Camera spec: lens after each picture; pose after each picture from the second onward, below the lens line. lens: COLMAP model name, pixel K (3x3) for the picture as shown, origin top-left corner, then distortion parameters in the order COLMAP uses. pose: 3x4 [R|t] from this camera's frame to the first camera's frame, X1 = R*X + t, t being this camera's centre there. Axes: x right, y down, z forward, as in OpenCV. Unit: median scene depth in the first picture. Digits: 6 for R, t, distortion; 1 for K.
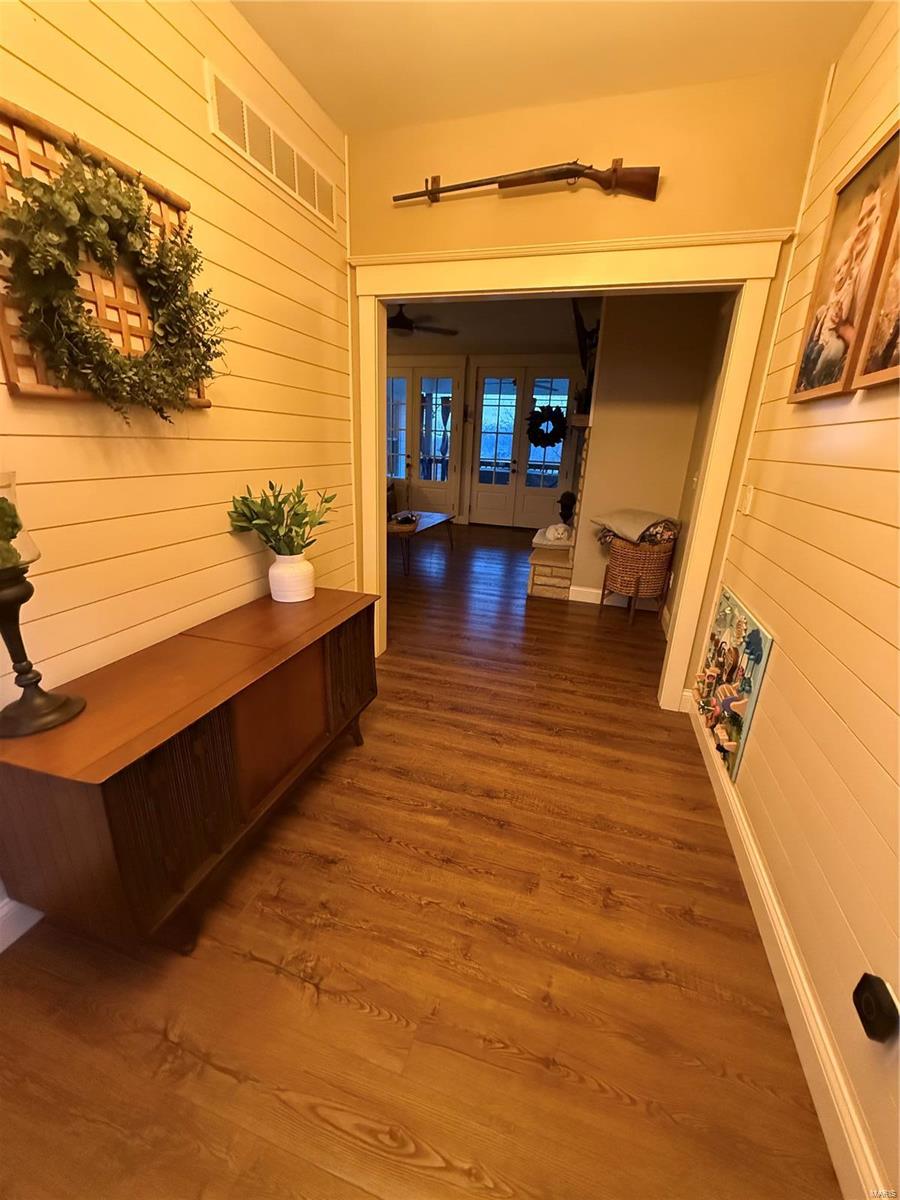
lens RADIAL K [[476.7, 0, 450.0], [0, 476.7, 600.0], [0, 0, 1]] dist [-0.000263, -0.000199]
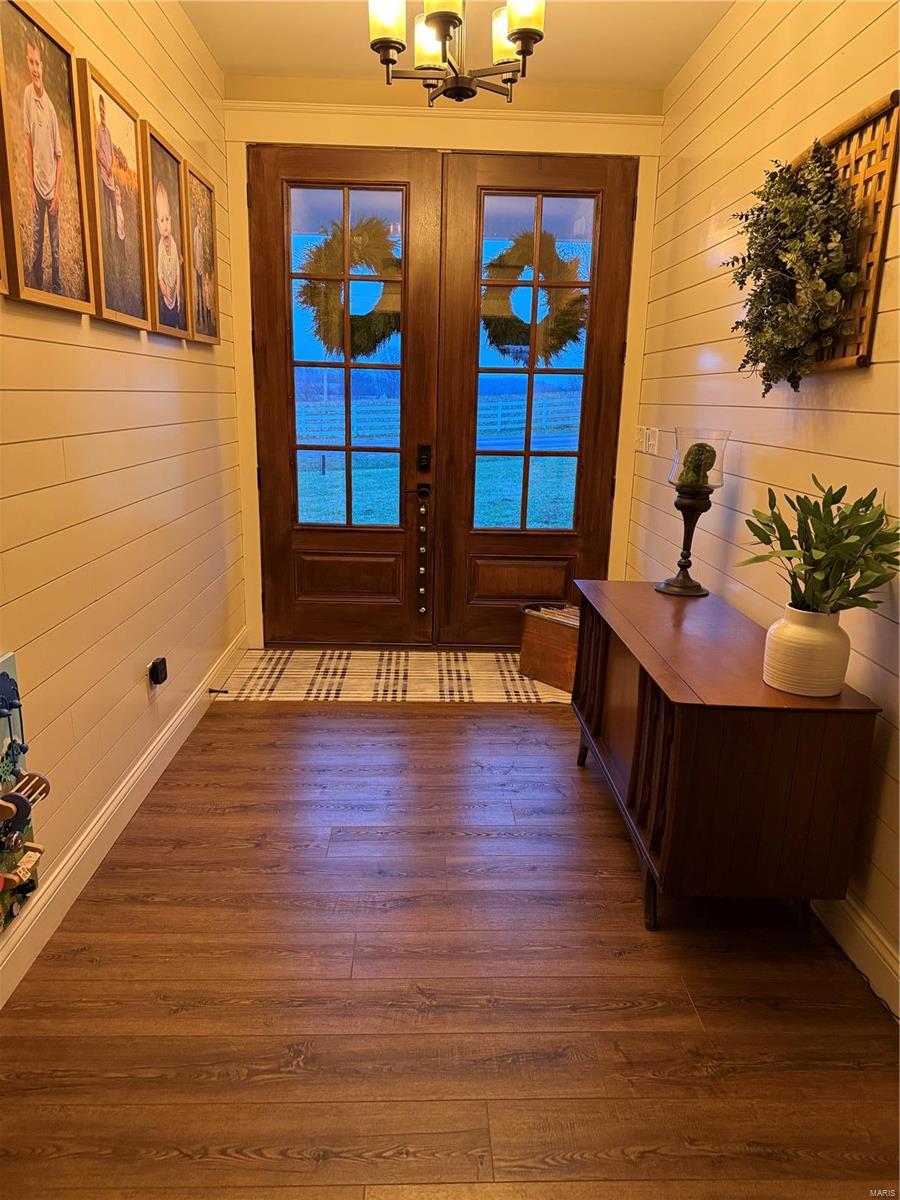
lens RADIAL K [[828.4, 0, 450.0], [0, 828.4, 600.0], [0, 0, 1]] dist [-0.001309, -0.000441]
pose [[-0.944605, 0.020433, -0.327572, 0.425805], [-0.157928, 0.846624, 0.508219, -0.590530], [0.287715, 0.531799, -0.796499, 1.834250]]
